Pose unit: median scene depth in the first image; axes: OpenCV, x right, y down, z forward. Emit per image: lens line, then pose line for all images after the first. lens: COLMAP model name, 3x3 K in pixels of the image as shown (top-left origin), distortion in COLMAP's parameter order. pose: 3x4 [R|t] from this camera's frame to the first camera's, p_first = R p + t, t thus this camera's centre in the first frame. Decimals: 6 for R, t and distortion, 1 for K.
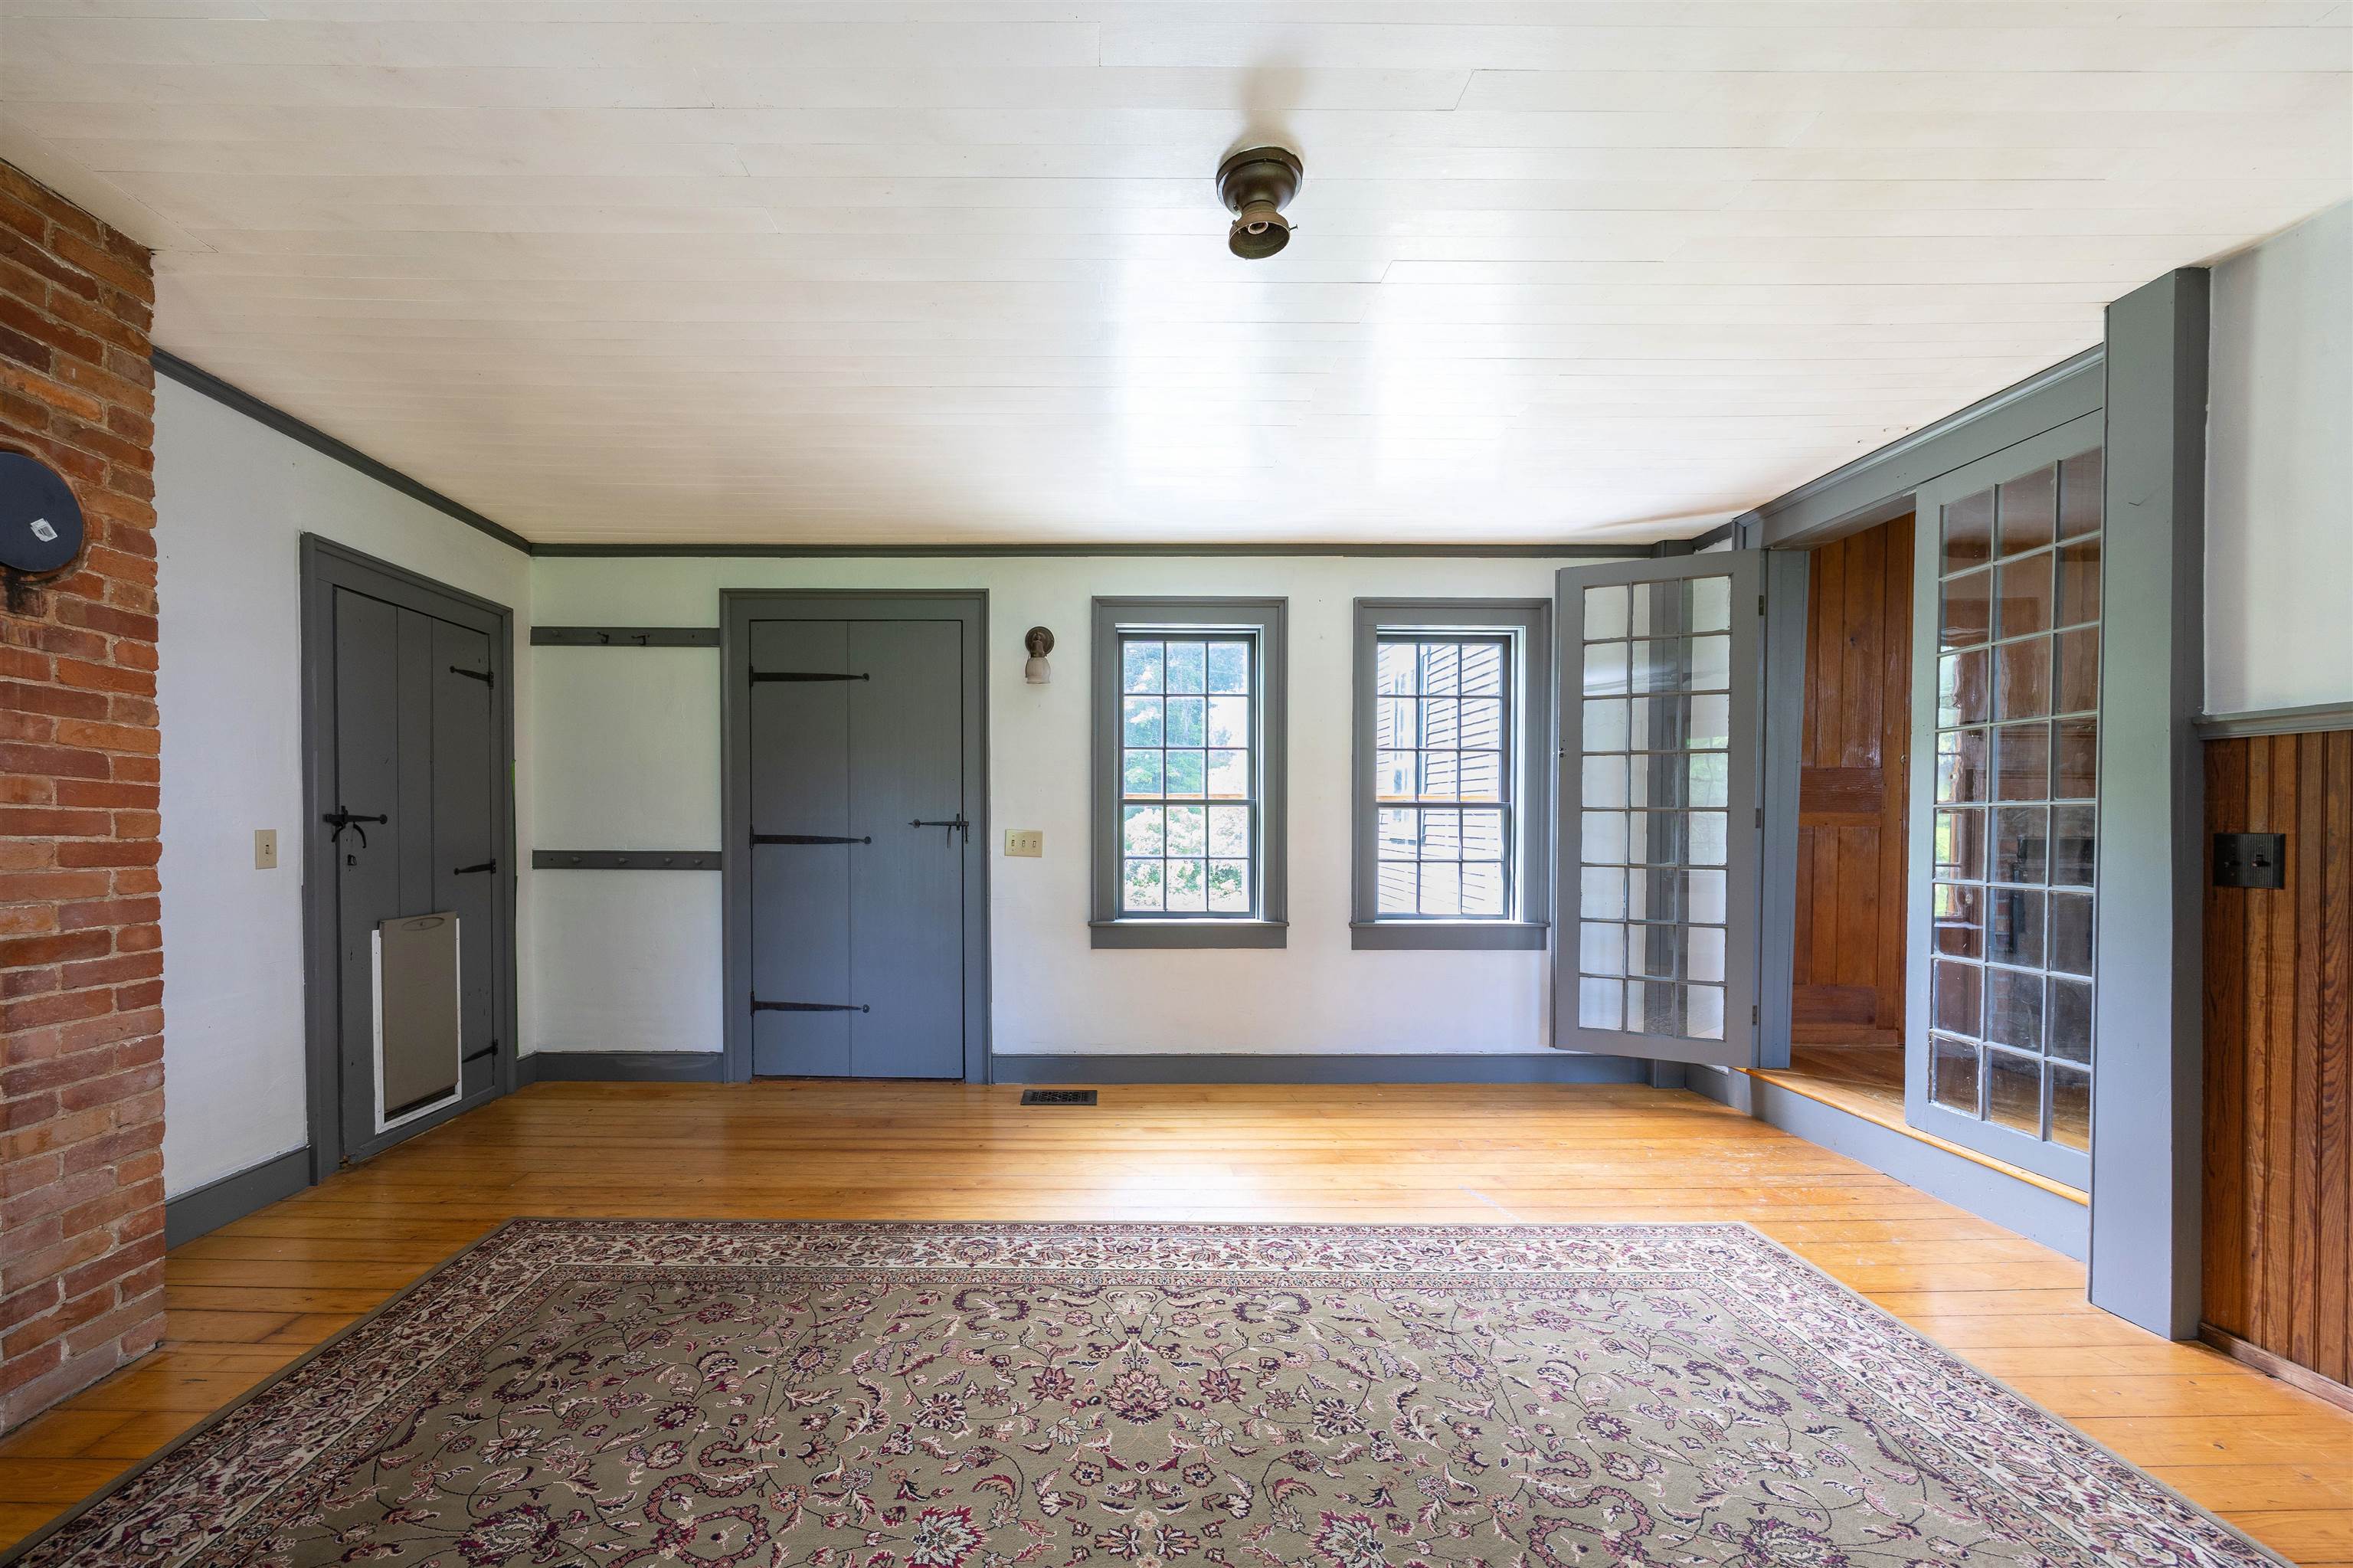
lens RADIAL K [[960.4, 0, 1207.3], [0, 960.4, 839.0], [0, 0, 1]] dist [-0.004909, -0.000079]
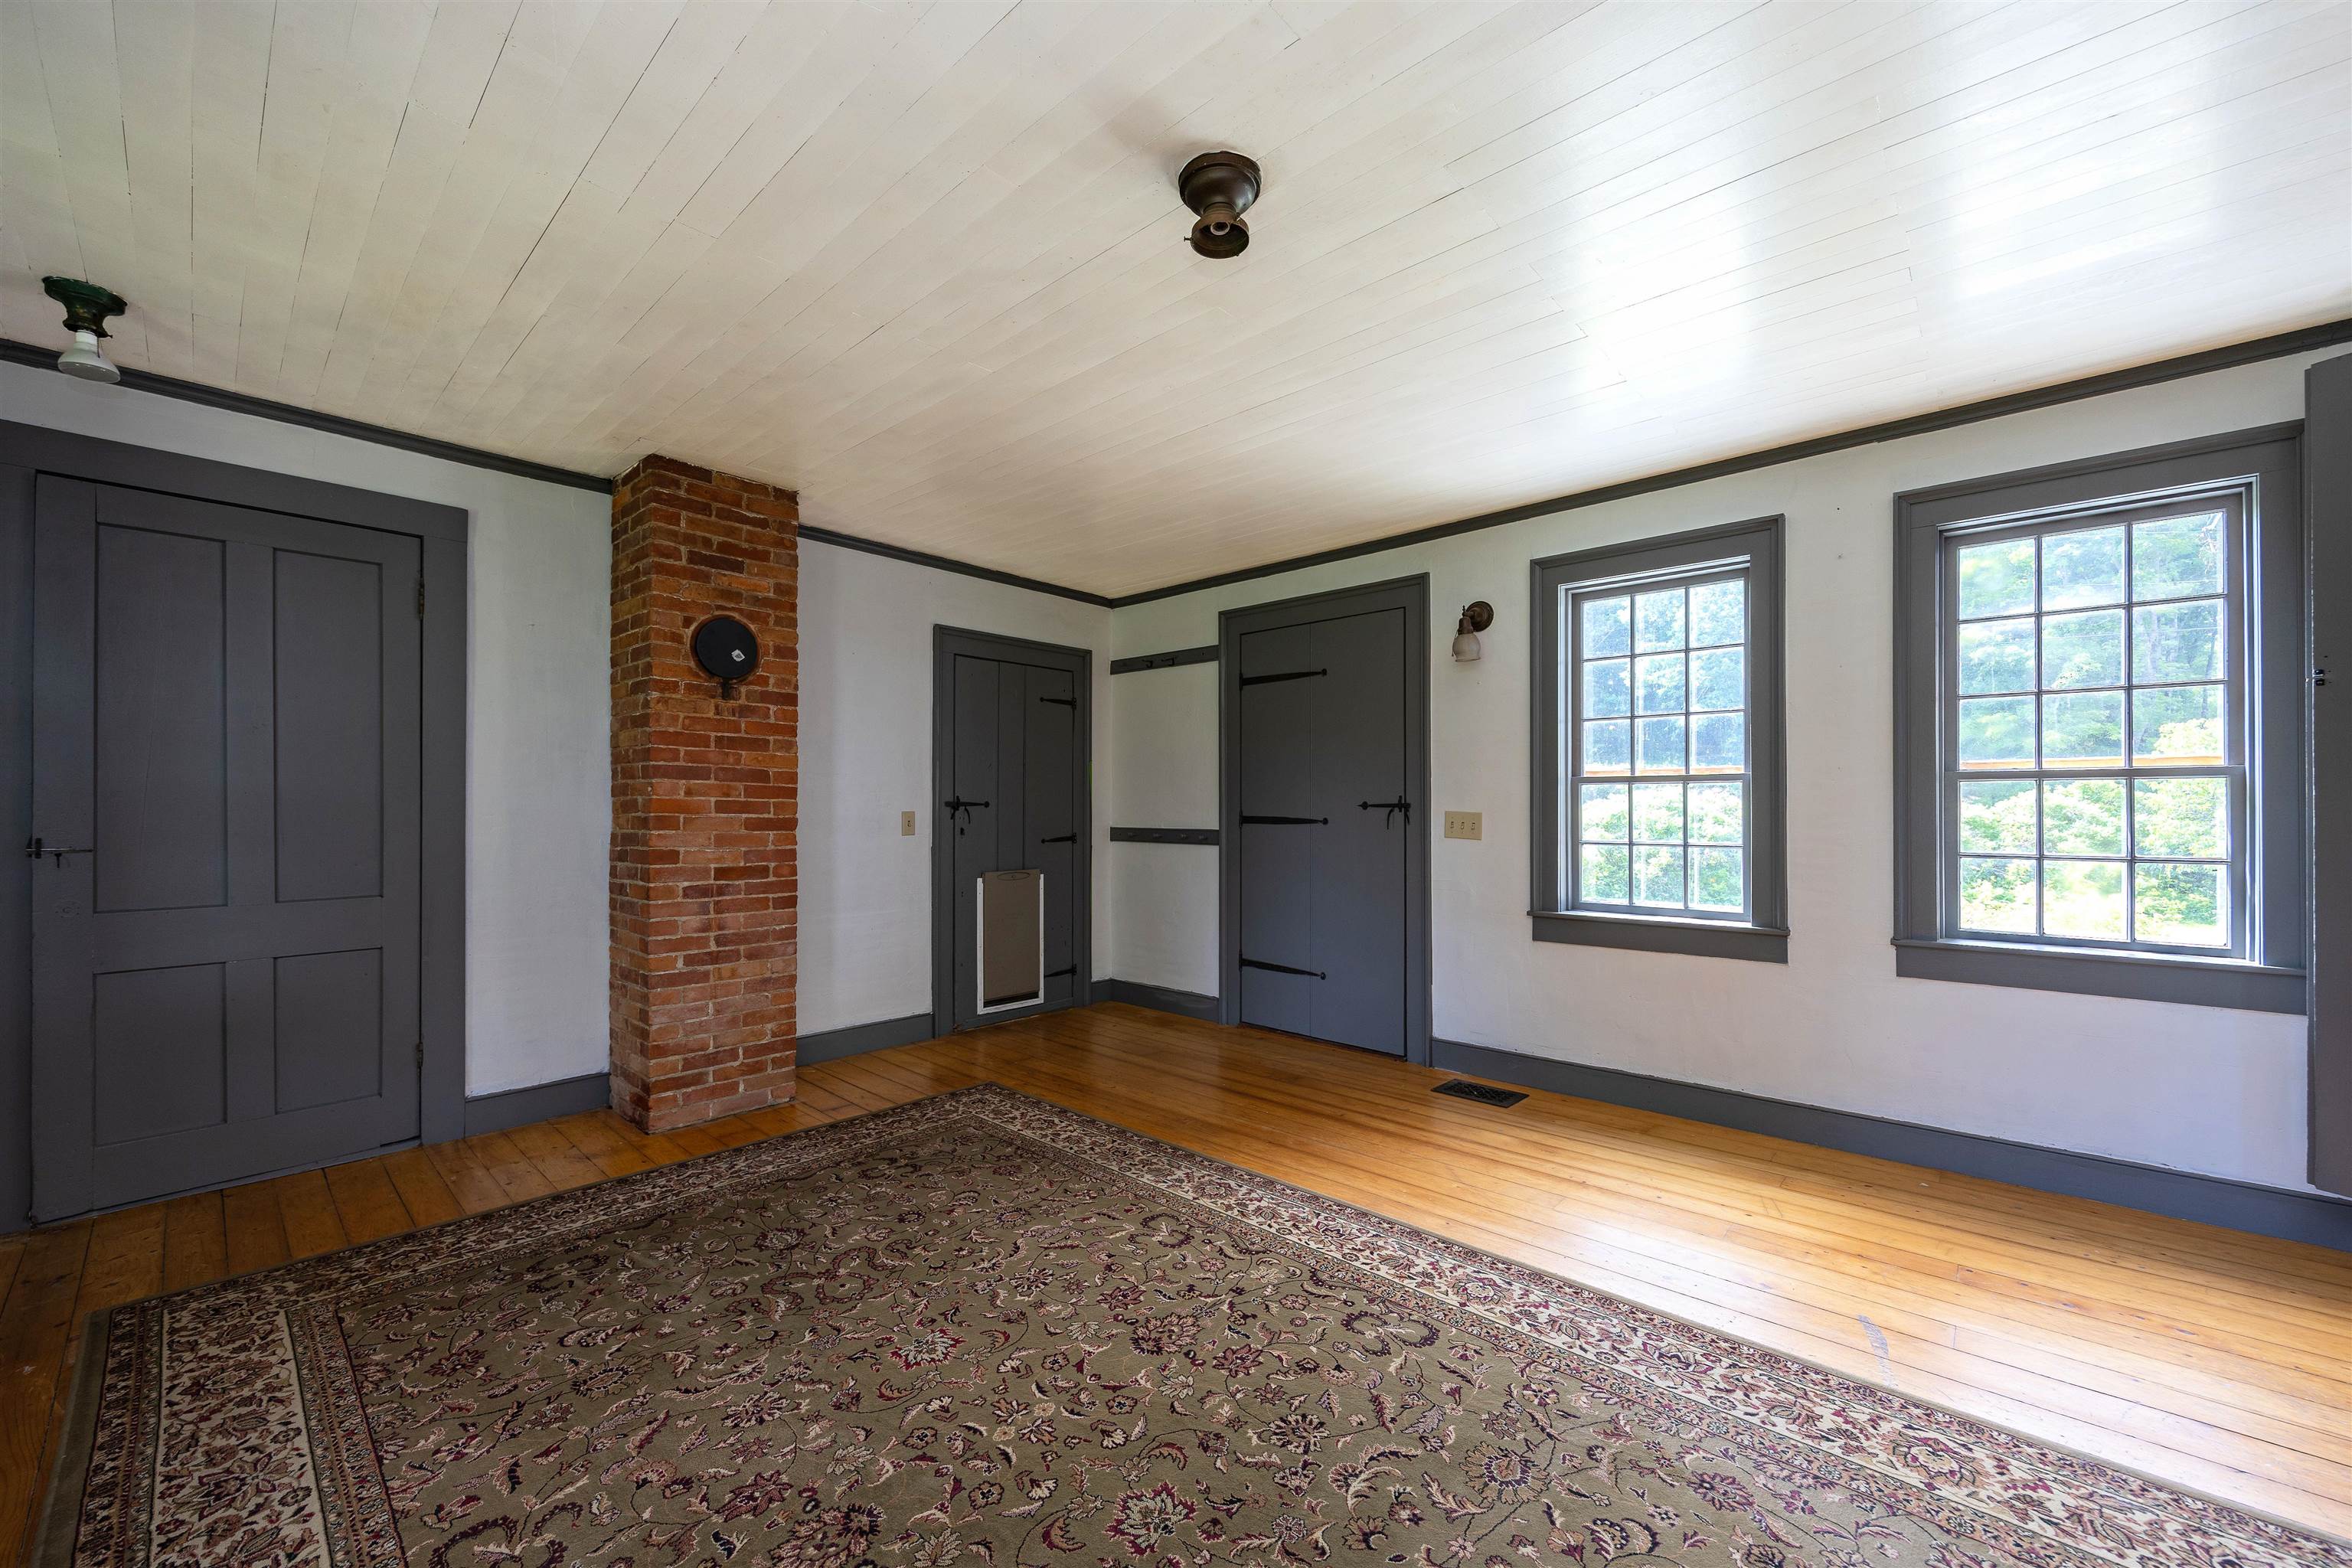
lens RADIAL K [[1024.4, 0, 1260.2], [0, 1024.4, 797.1], [0, 0, 1]] dist [-0.004912, 0.000104]
pose [[0.701332, -0.011494, -0.712742, 0.657618], [-0.007097, 0.999708, -0.023104, 0.002135], [0.712799, 0.021262, 0.701046, 0.202655]]
